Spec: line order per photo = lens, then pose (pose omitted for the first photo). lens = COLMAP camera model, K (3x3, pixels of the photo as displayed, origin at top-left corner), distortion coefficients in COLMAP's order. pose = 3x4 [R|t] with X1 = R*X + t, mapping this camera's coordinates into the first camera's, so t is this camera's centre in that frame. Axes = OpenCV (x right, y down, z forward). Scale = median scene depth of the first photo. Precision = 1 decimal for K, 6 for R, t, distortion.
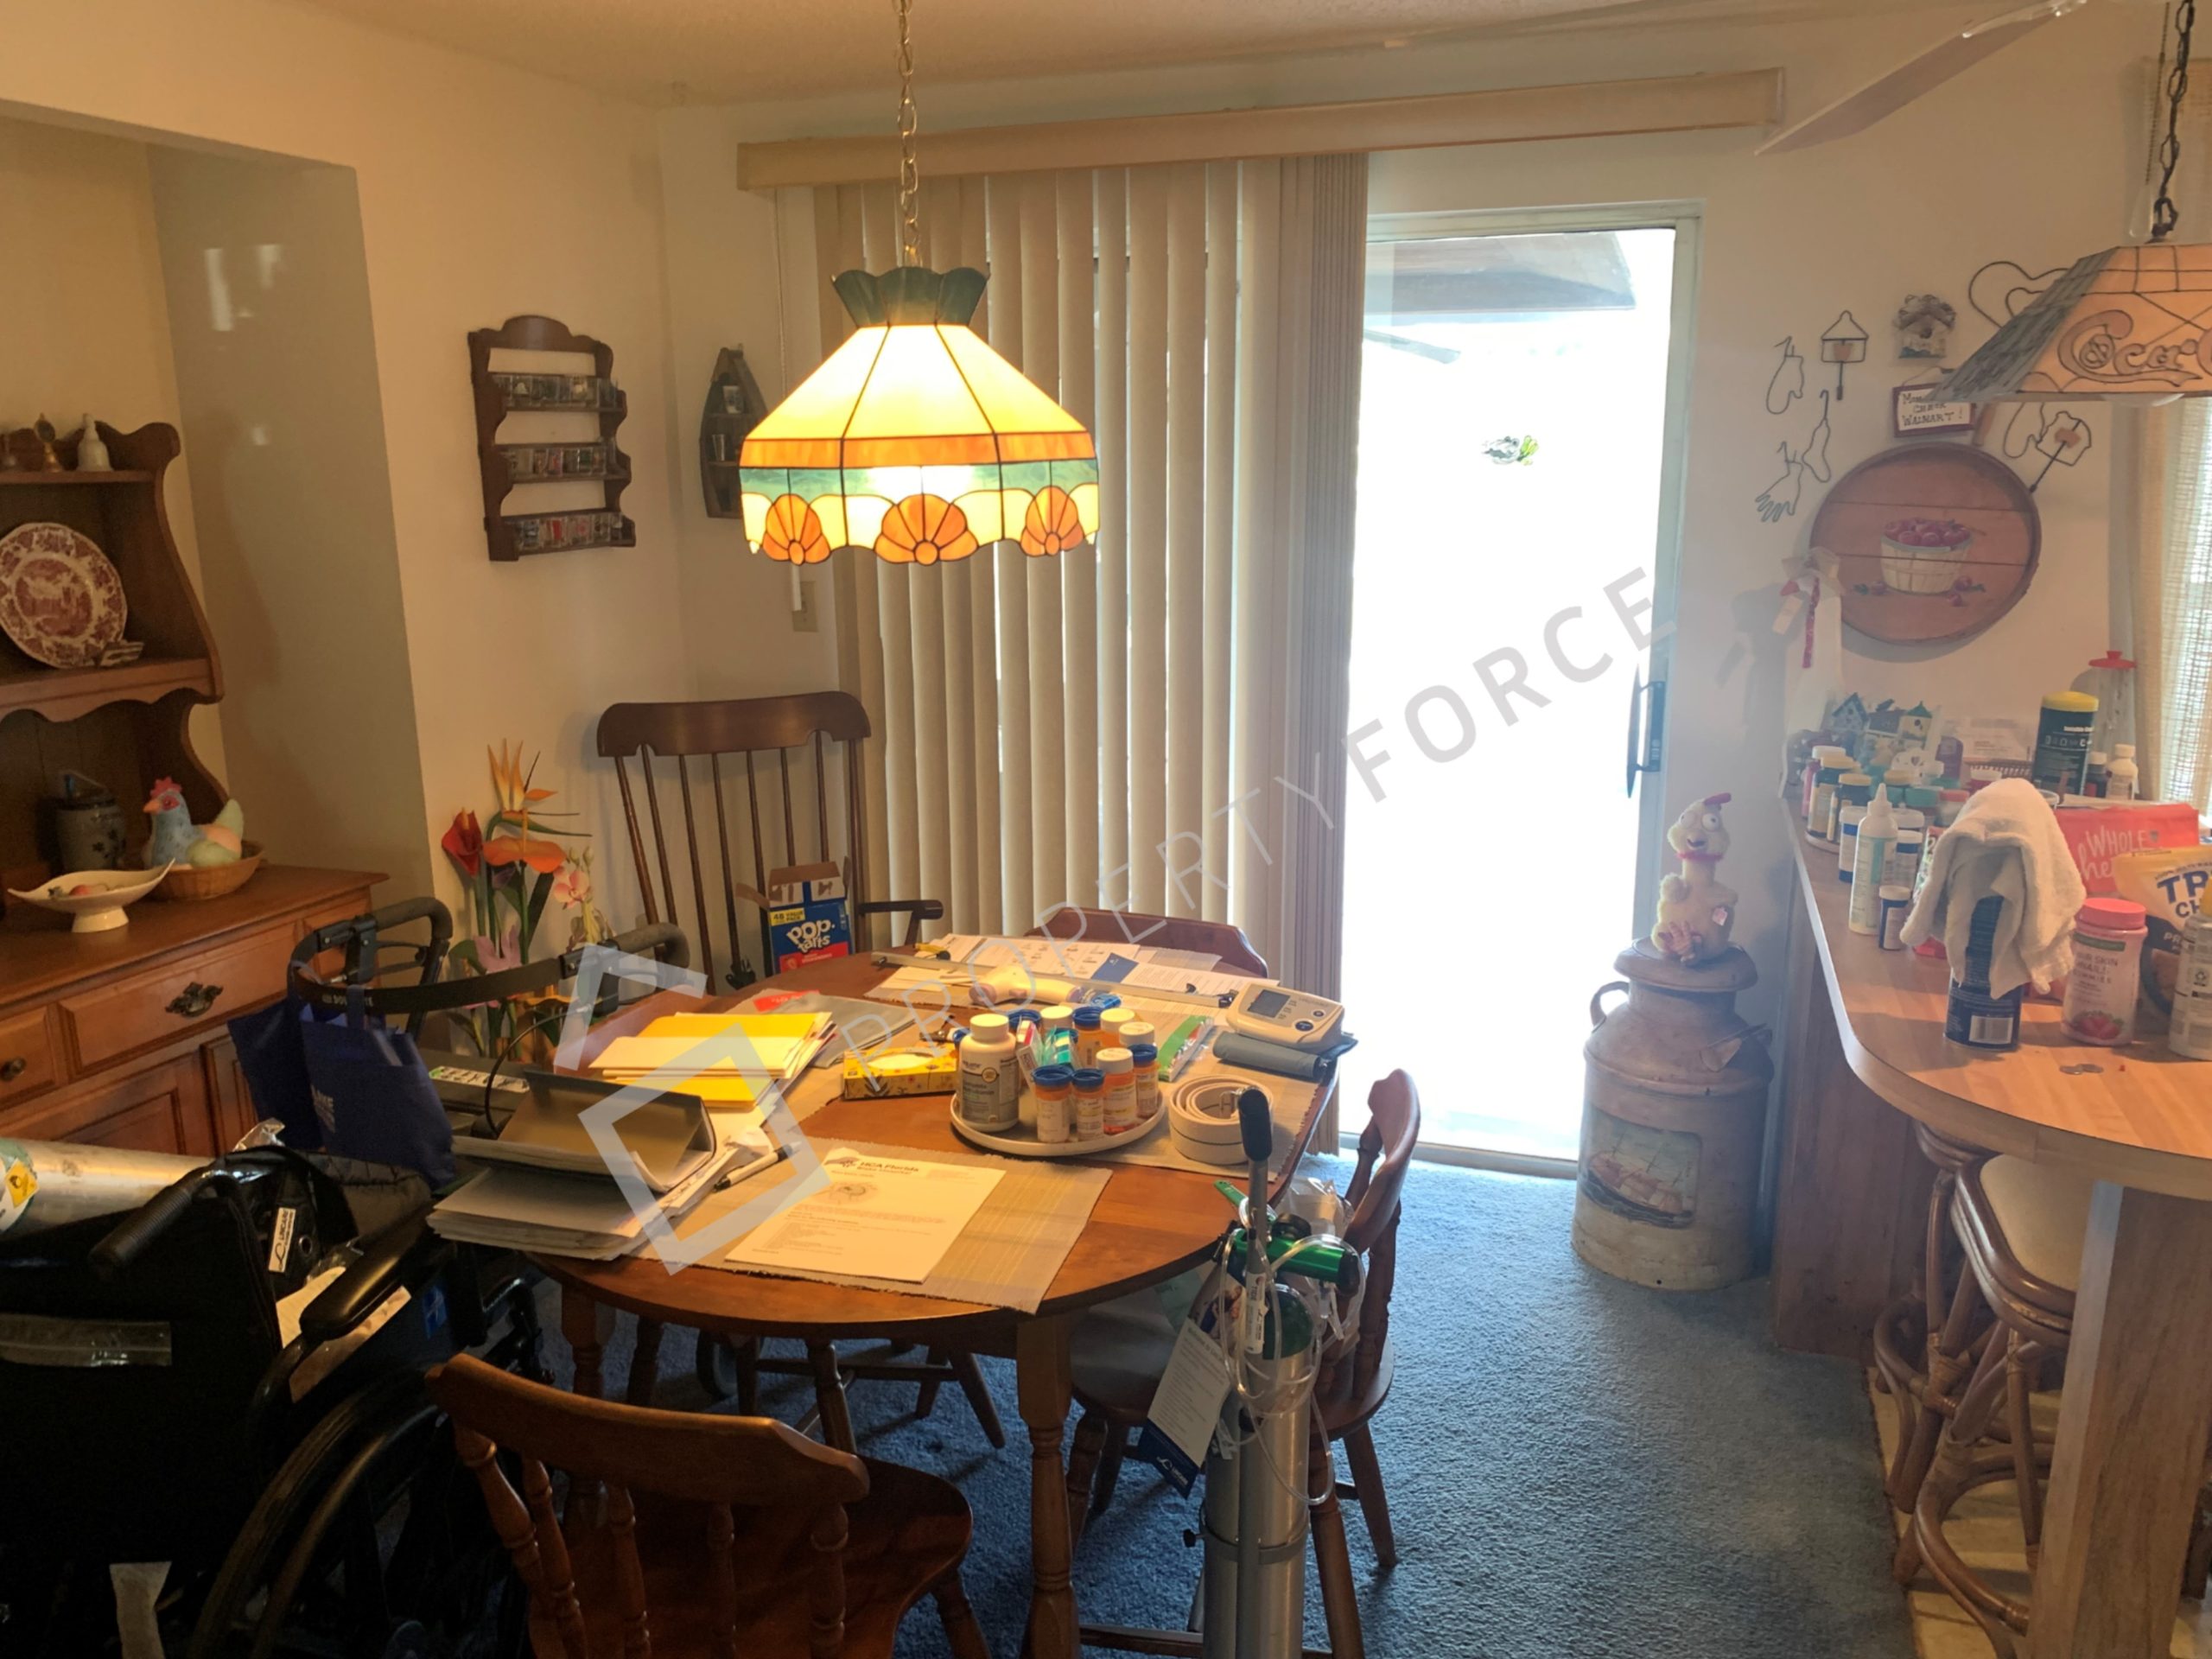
lens RADIAL K [[1680.6, 0, 1131.1], [0, 1680.6, 892.6], [0, 0, 1]] dist [-0.012928, -0.001962]
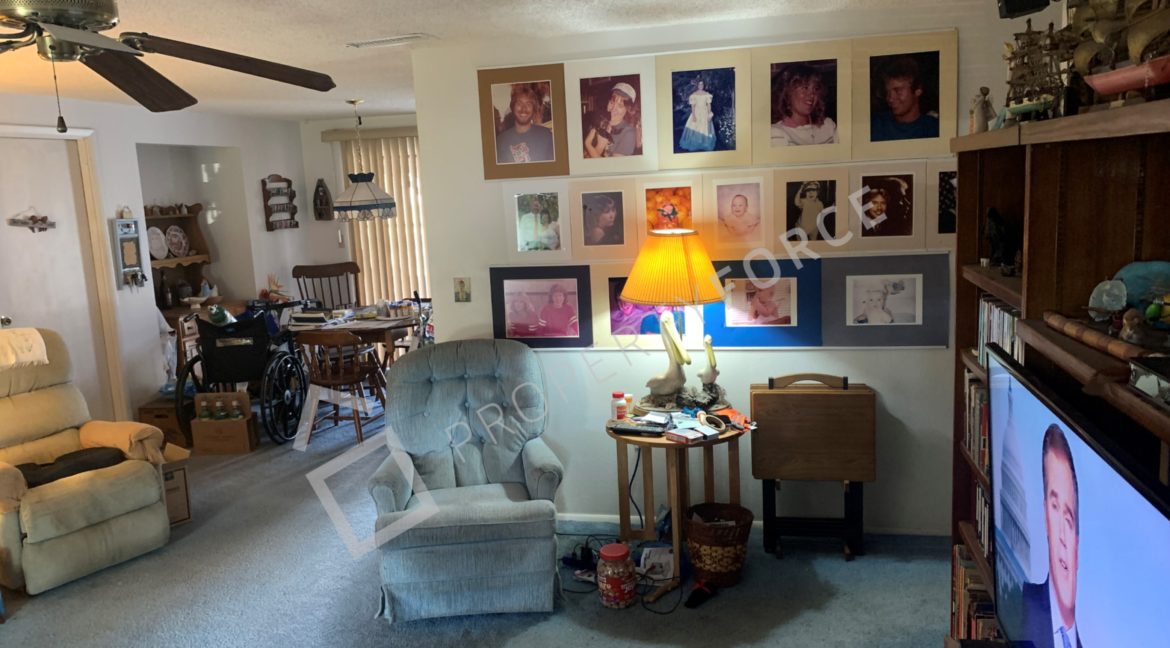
lens RADIAL K [[923.0, 0, 576.9], [0, 923.0, 322.2], [0, 0, 1]] dist [0.012257, 0.018493]
pose [[0.994974, -0.062422, 0.078301, 0.197952], [0.071275, 0.990700, -0.115906, 0.350749], [-0.070338, 0.120904, 0.990169, -1.323409]]
